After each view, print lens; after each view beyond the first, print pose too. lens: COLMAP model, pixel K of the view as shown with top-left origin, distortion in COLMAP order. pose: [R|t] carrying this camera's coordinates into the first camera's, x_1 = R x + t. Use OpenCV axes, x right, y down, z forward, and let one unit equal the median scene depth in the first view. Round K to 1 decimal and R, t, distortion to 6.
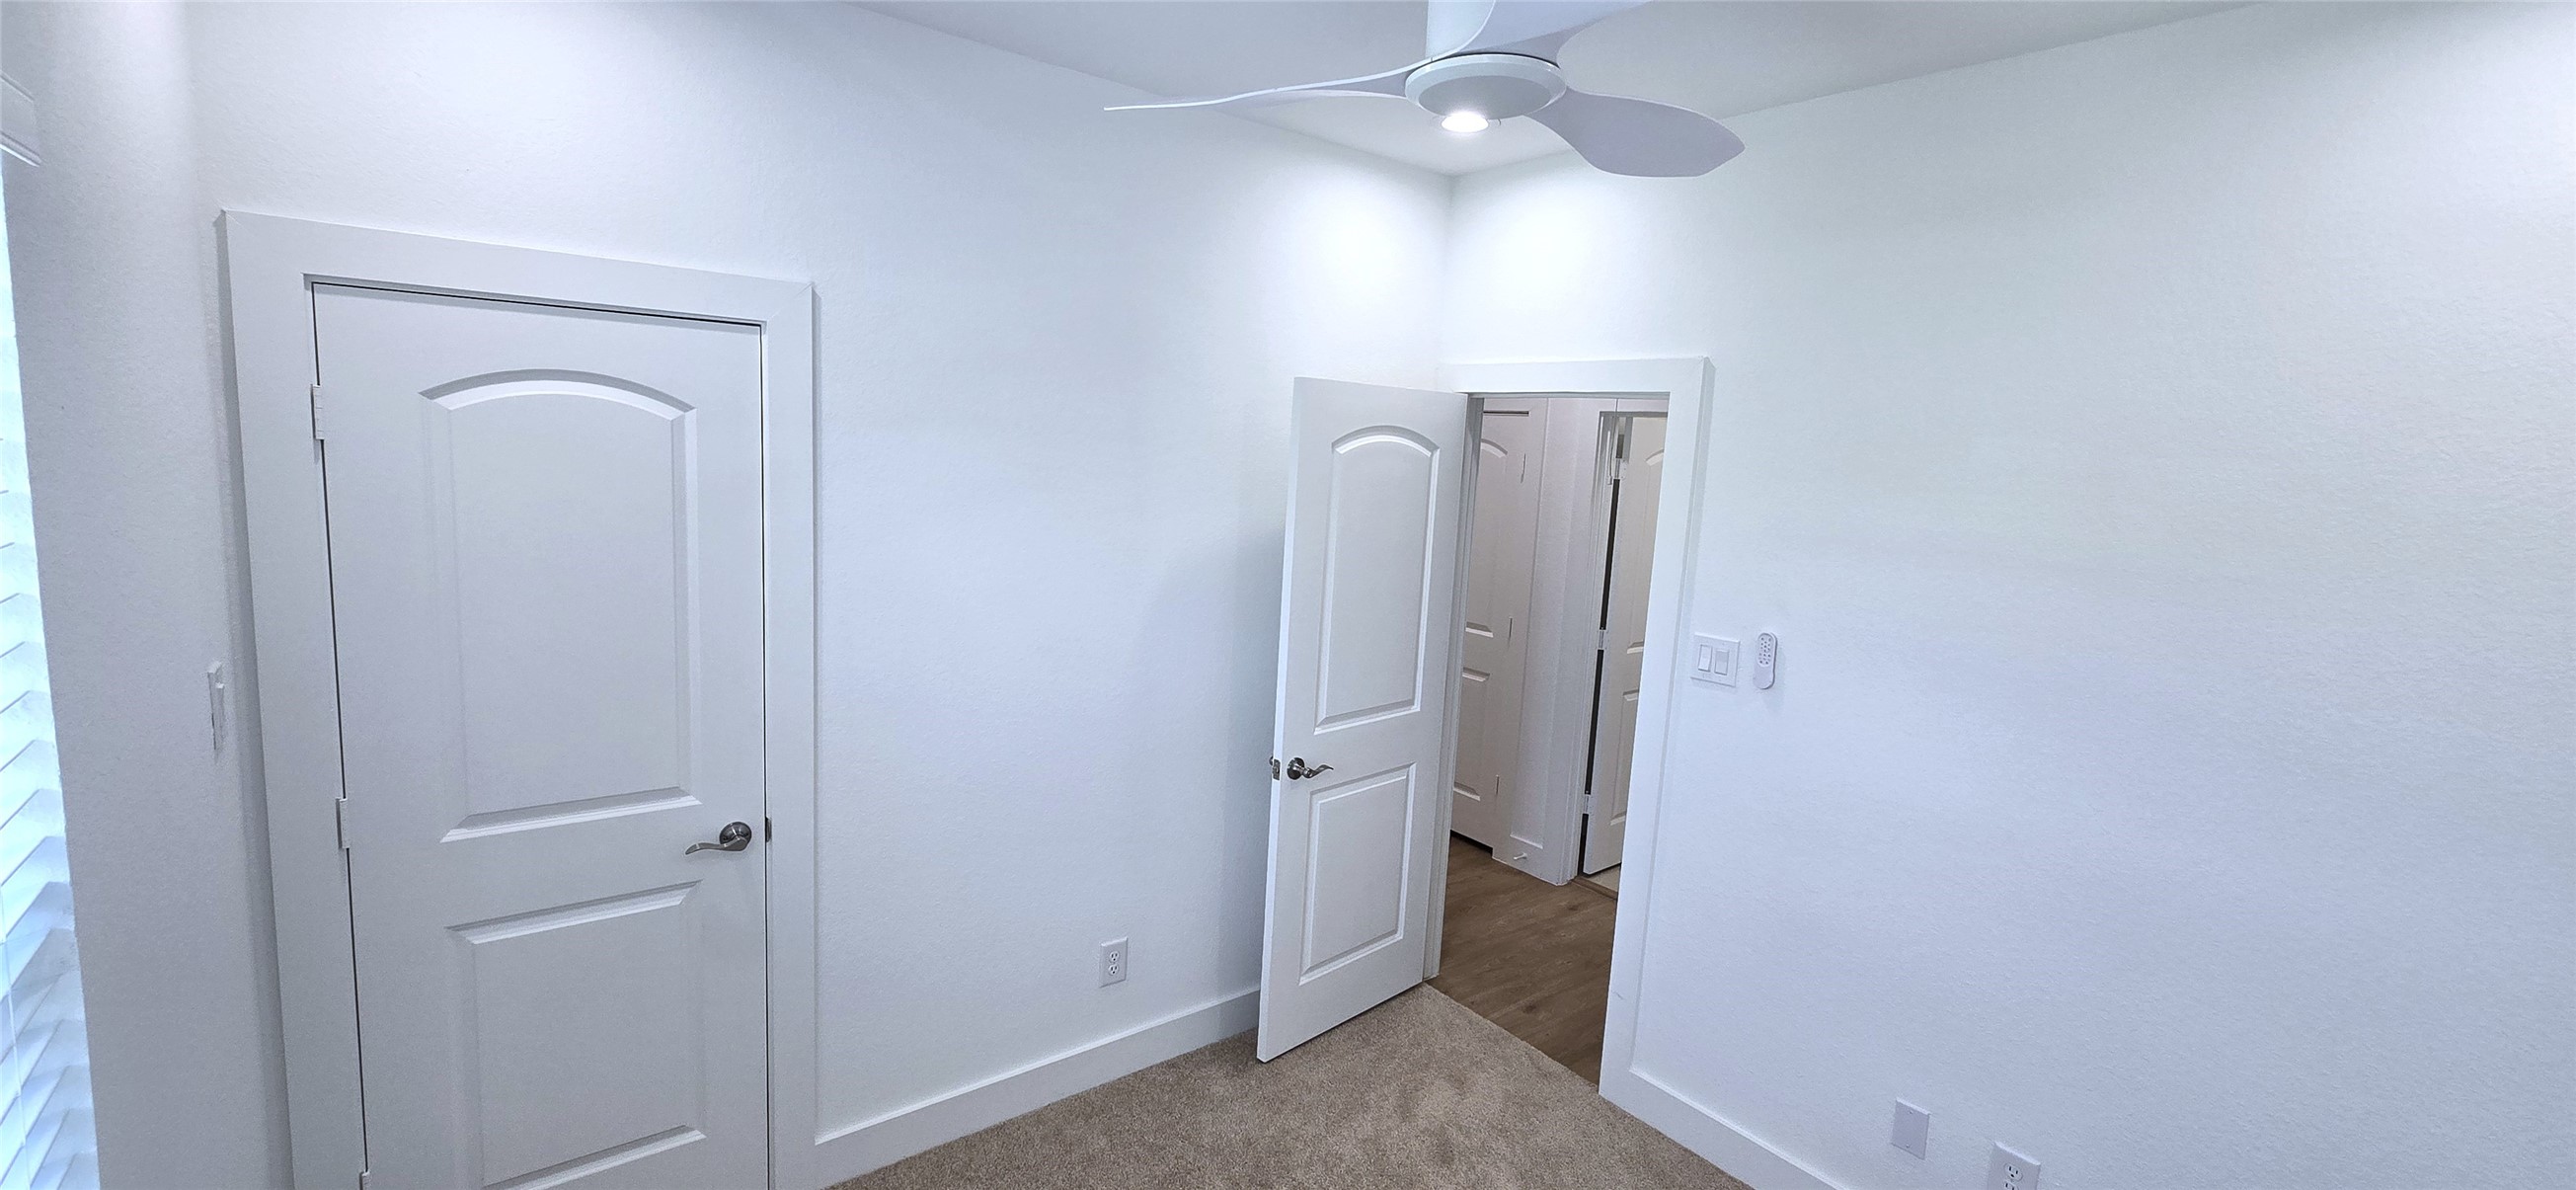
lens RADIAL K [[1059.5, 0, 1292.1], [0, 1059.5, 592.5], [0, 0, 1]] dist [0.000765, 0.000277]
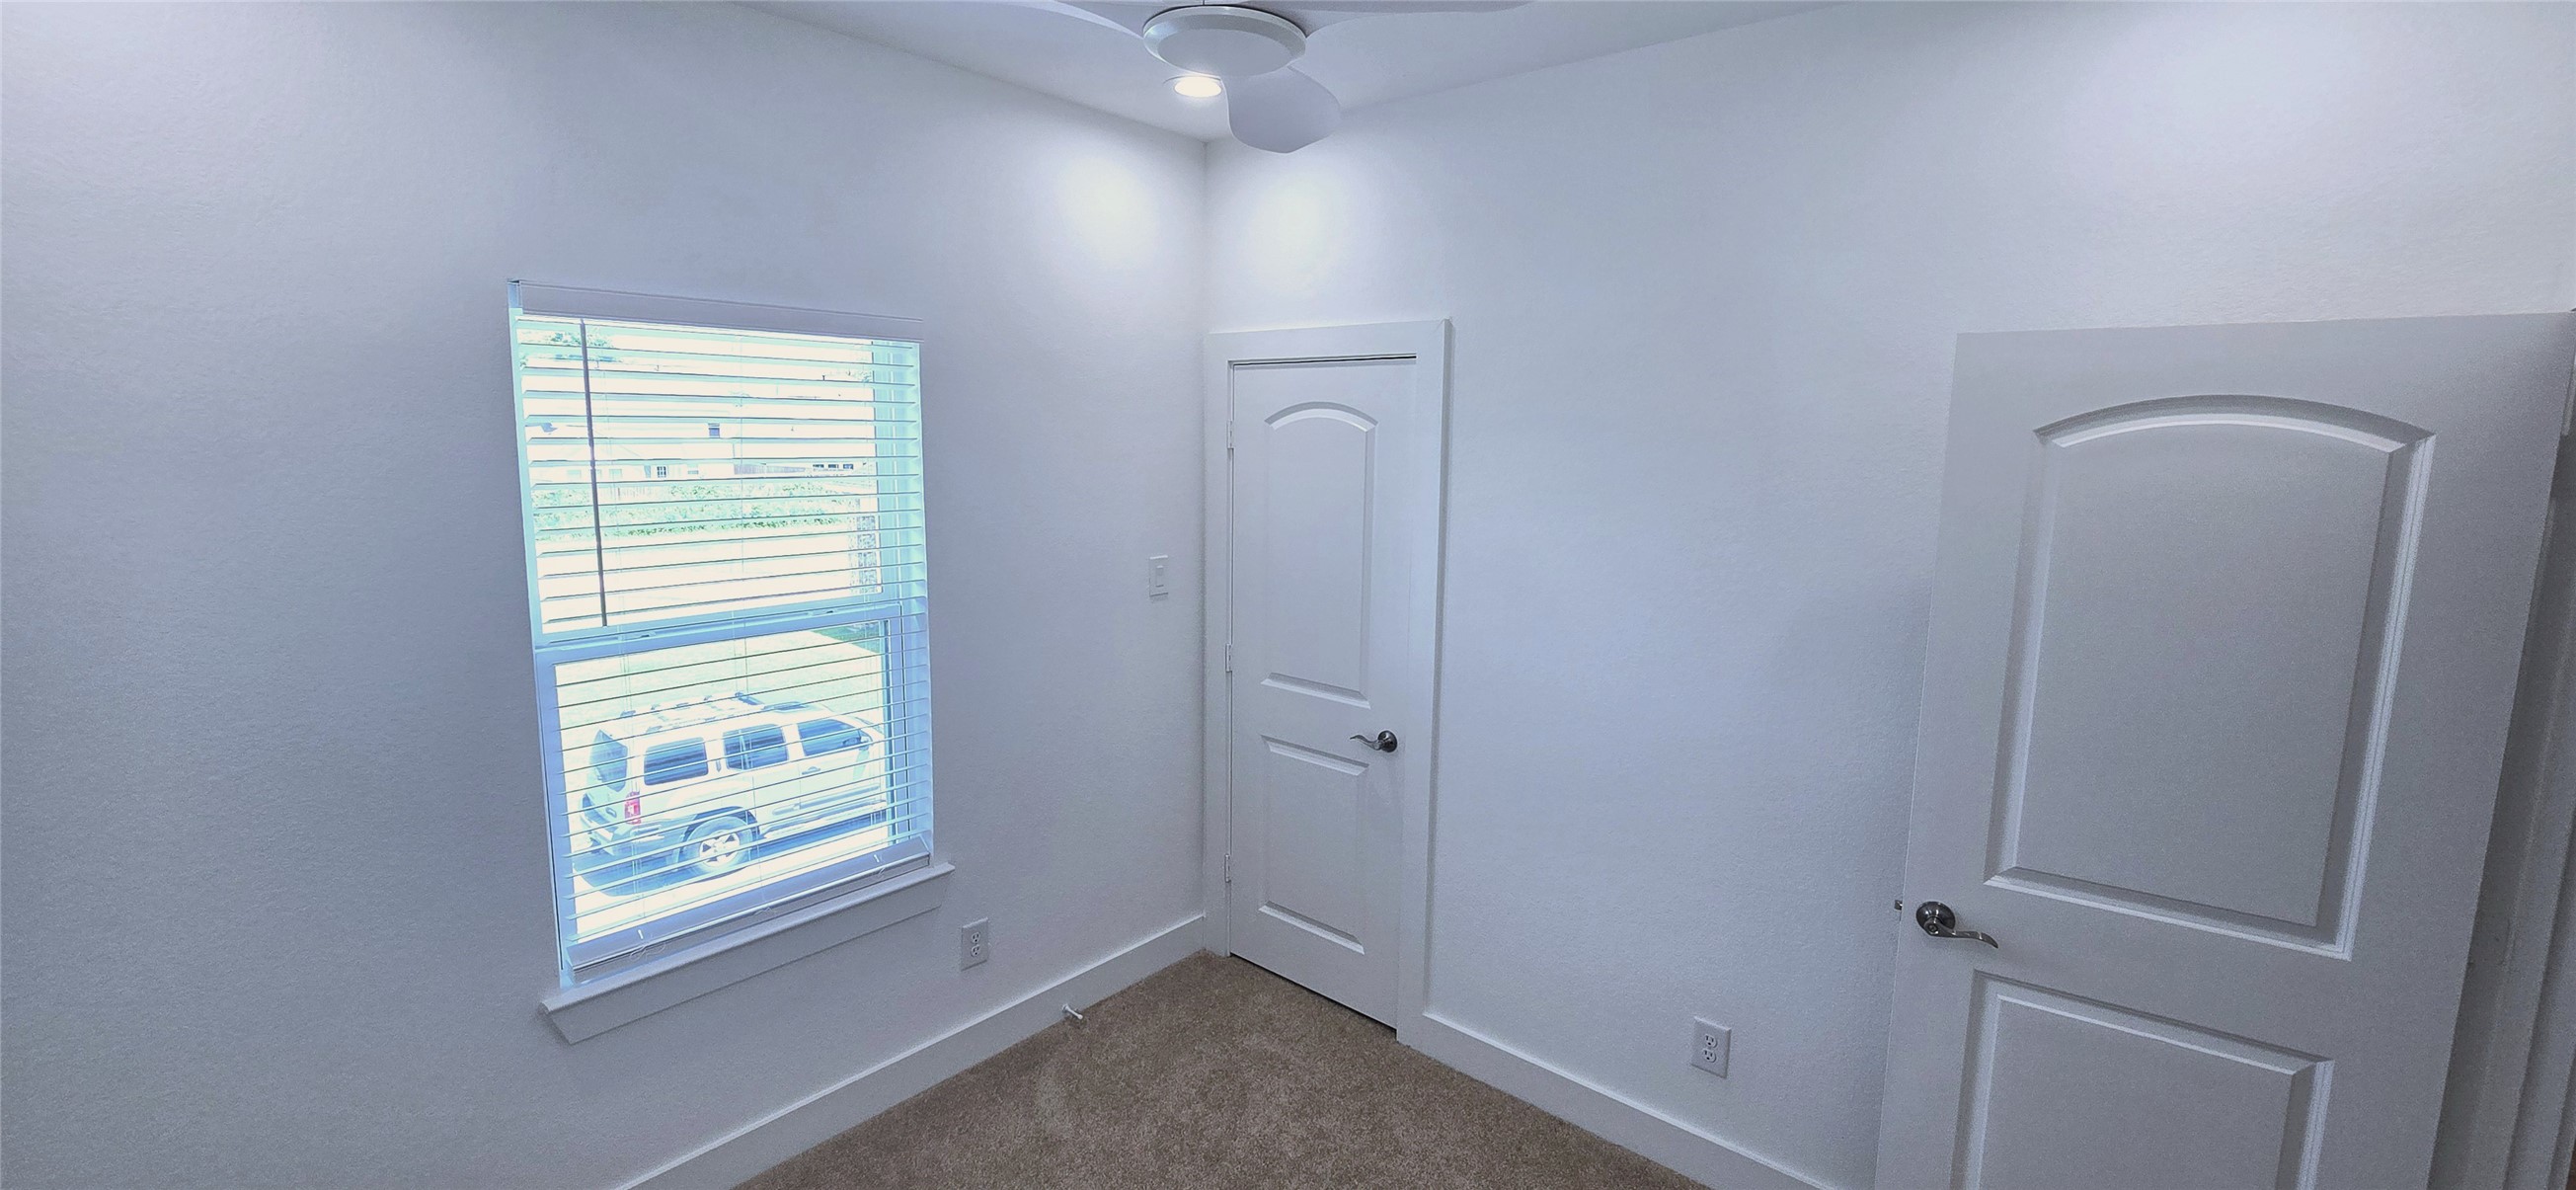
lens RADIAL K [[1059.5, 0, 1271.5], [0, 1059.5, 584.6], [0, 0, 1]] dist [0.000765, 0.000277]
pose [[0.189339, 0.099848, -0.976822, 0.745697], [-0.141595, 0.987195, 0.073463, -0.042619], [0.971649, 0.124403, 0.201053, 0.576622]]
